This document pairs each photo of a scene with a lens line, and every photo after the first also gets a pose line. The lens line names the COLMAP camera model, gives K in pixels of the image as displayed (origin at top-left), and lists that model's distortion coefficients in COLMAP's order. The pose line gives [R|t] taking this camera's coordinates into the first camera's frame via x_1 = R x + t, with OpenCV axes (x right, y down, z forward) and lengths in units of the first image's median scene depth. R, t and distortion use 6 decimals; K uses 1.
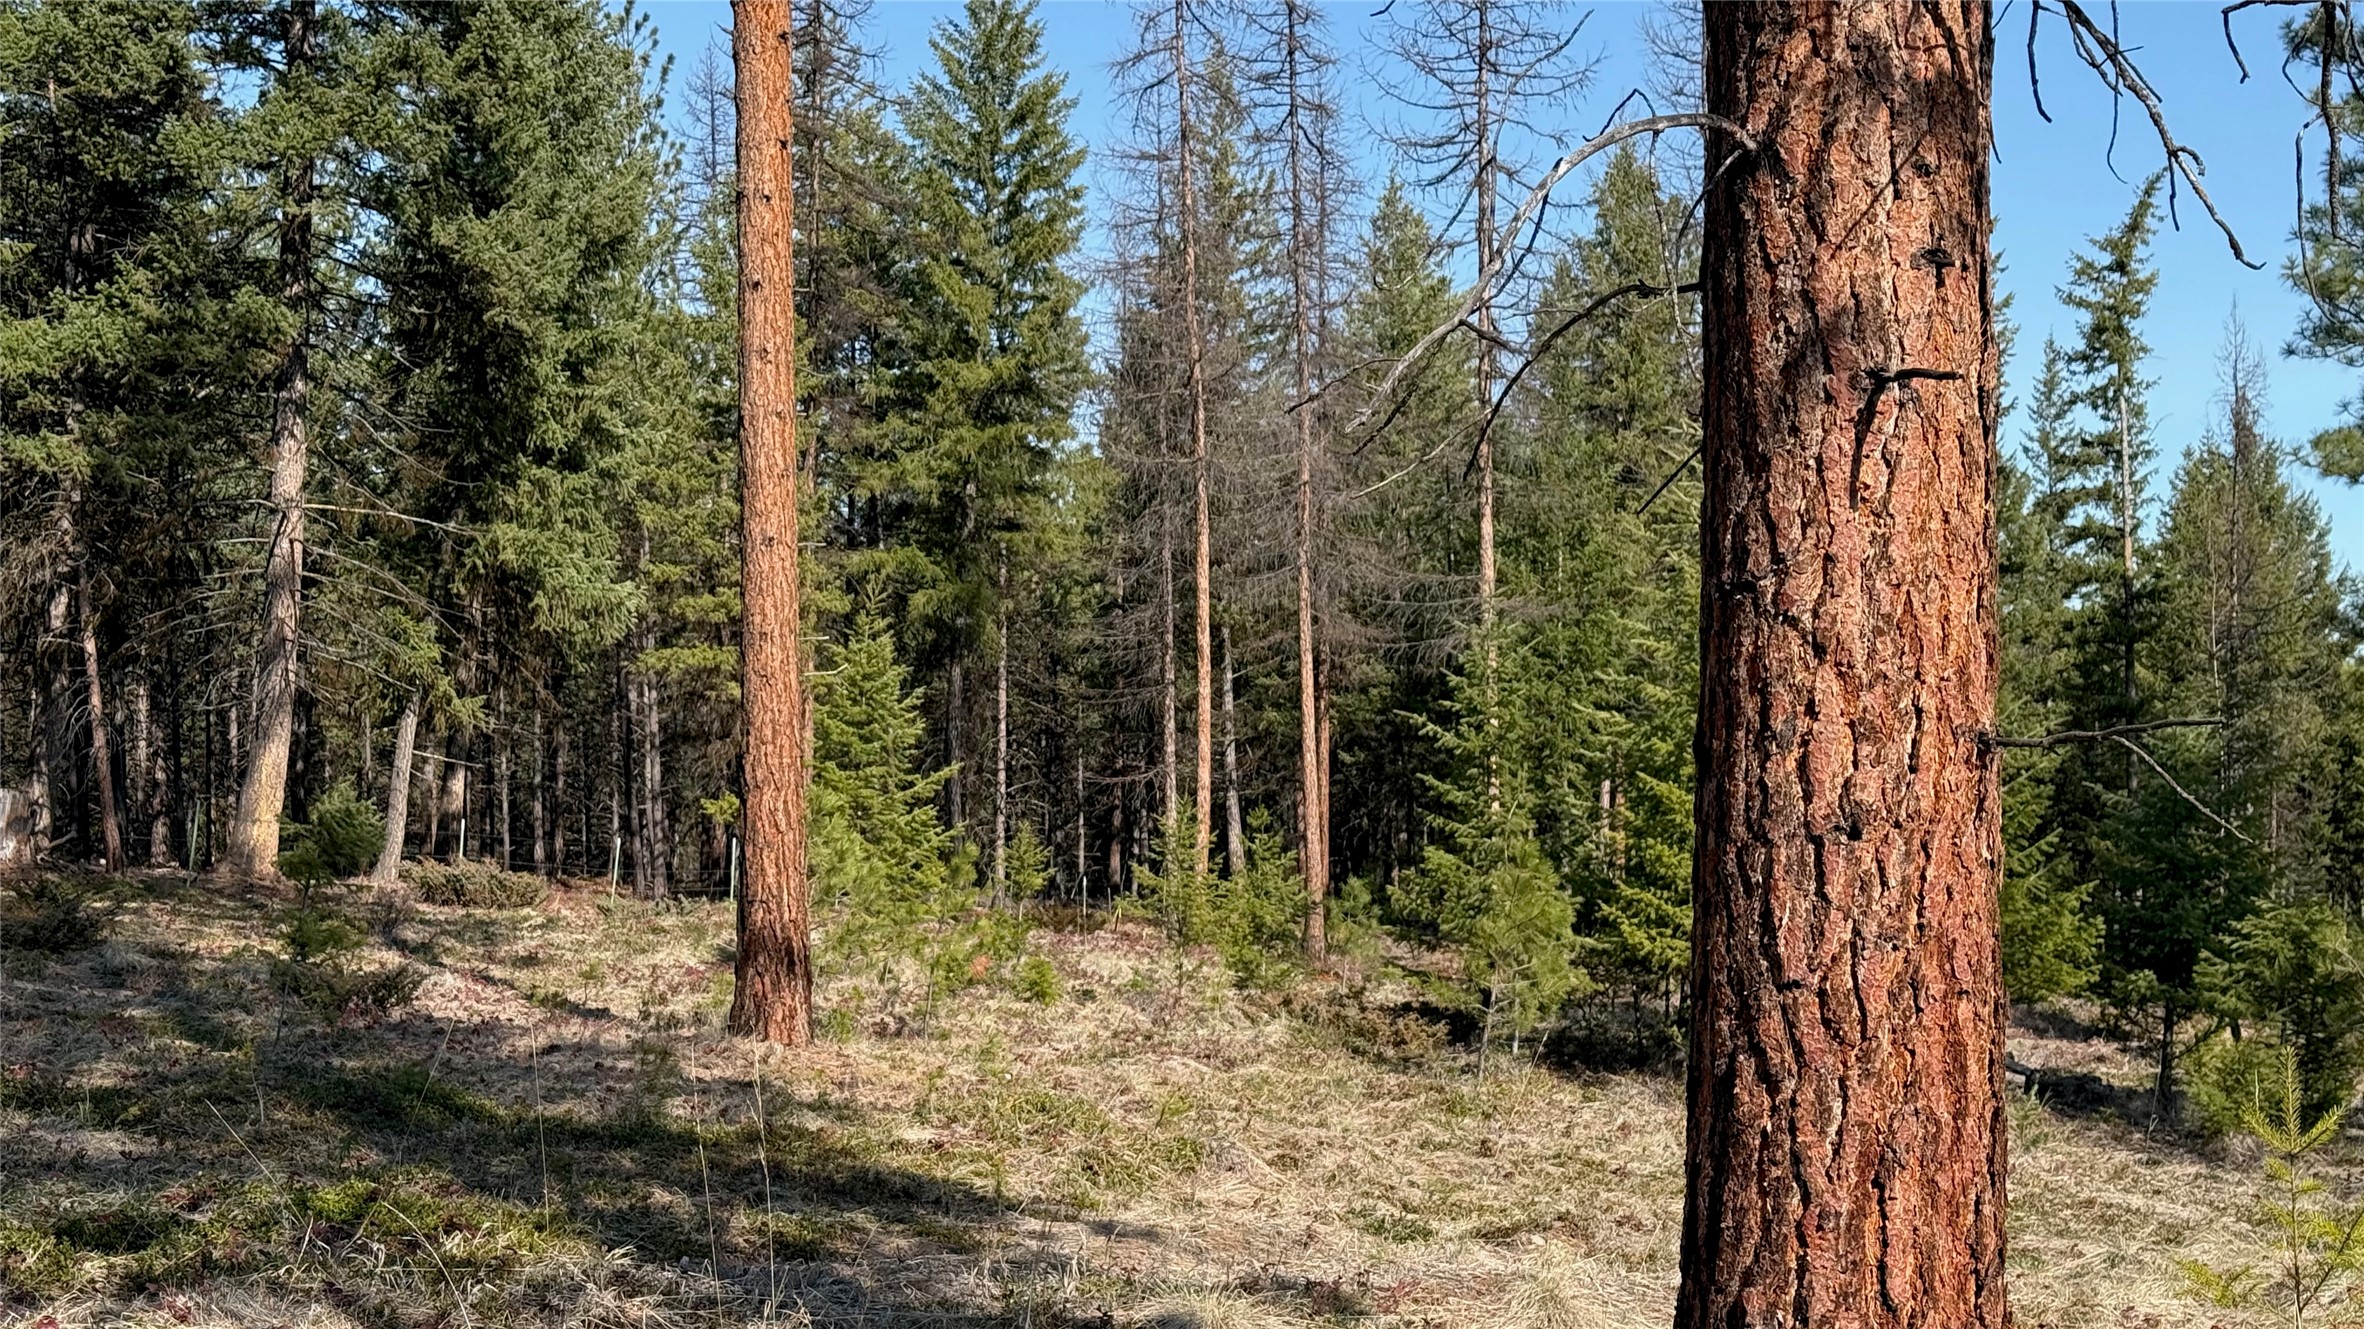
lens RADIAL K [[3251.0, 0, 1141.0], [0, 3251.0, 704.5], [0, 0, 1]] dist [0.116397, 0.000000]
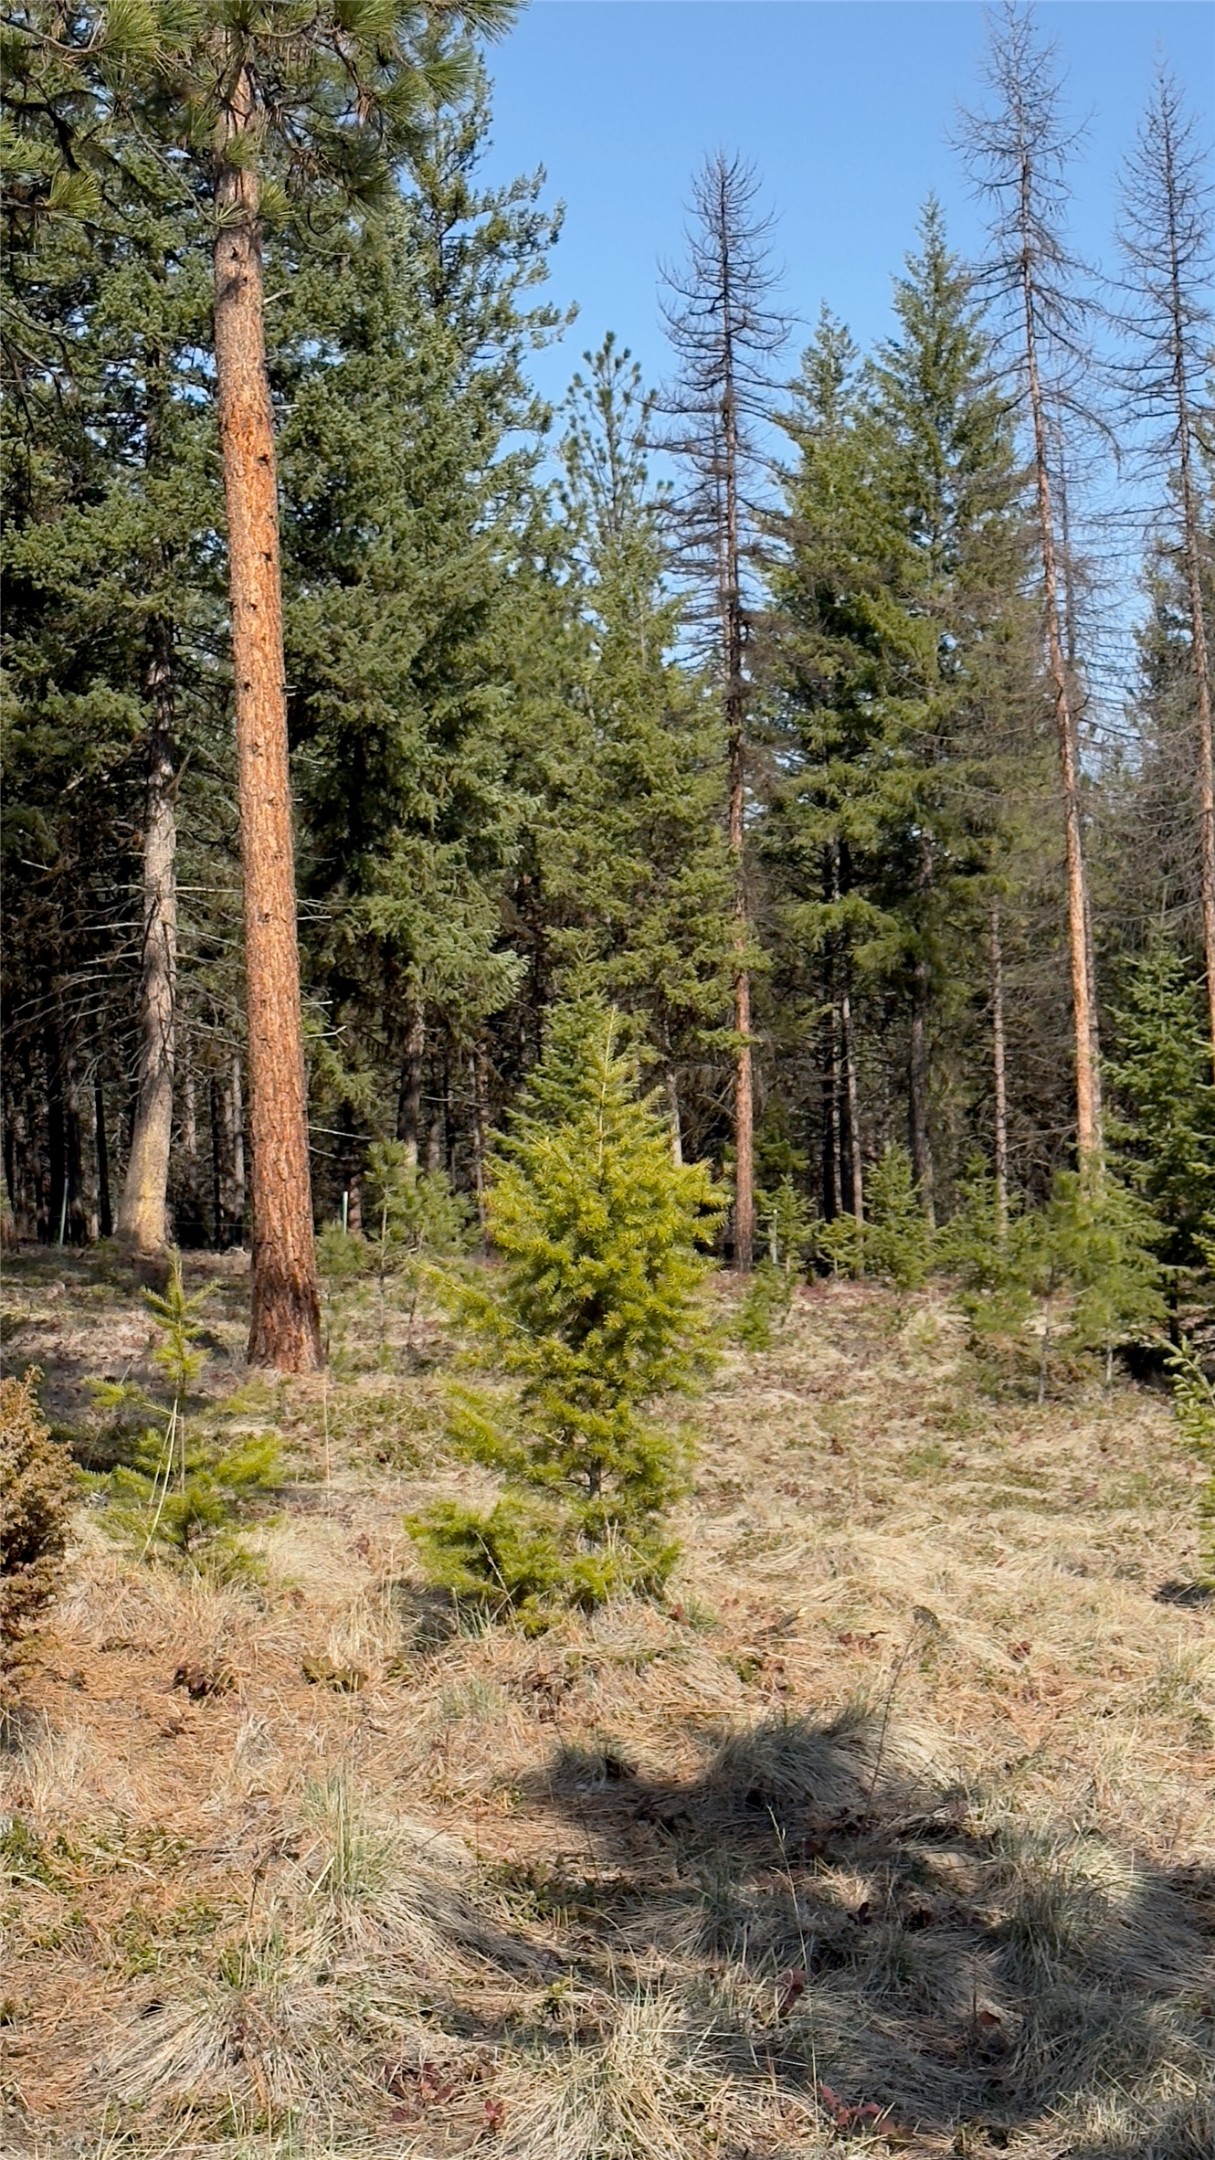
lens RADIAL K [[3686.1, 0, 646.3], [0, 3686.1, 1052.0], [0, 0, 1]] dist [0.174973, 0.000000]
pose [[0.976463, -0.037490, -0.212400, 0.122629], [0.036527, 0.999297, -0.008461, 0.004872], [0.212567, 0.000504, 0.977146, -0.087237]]
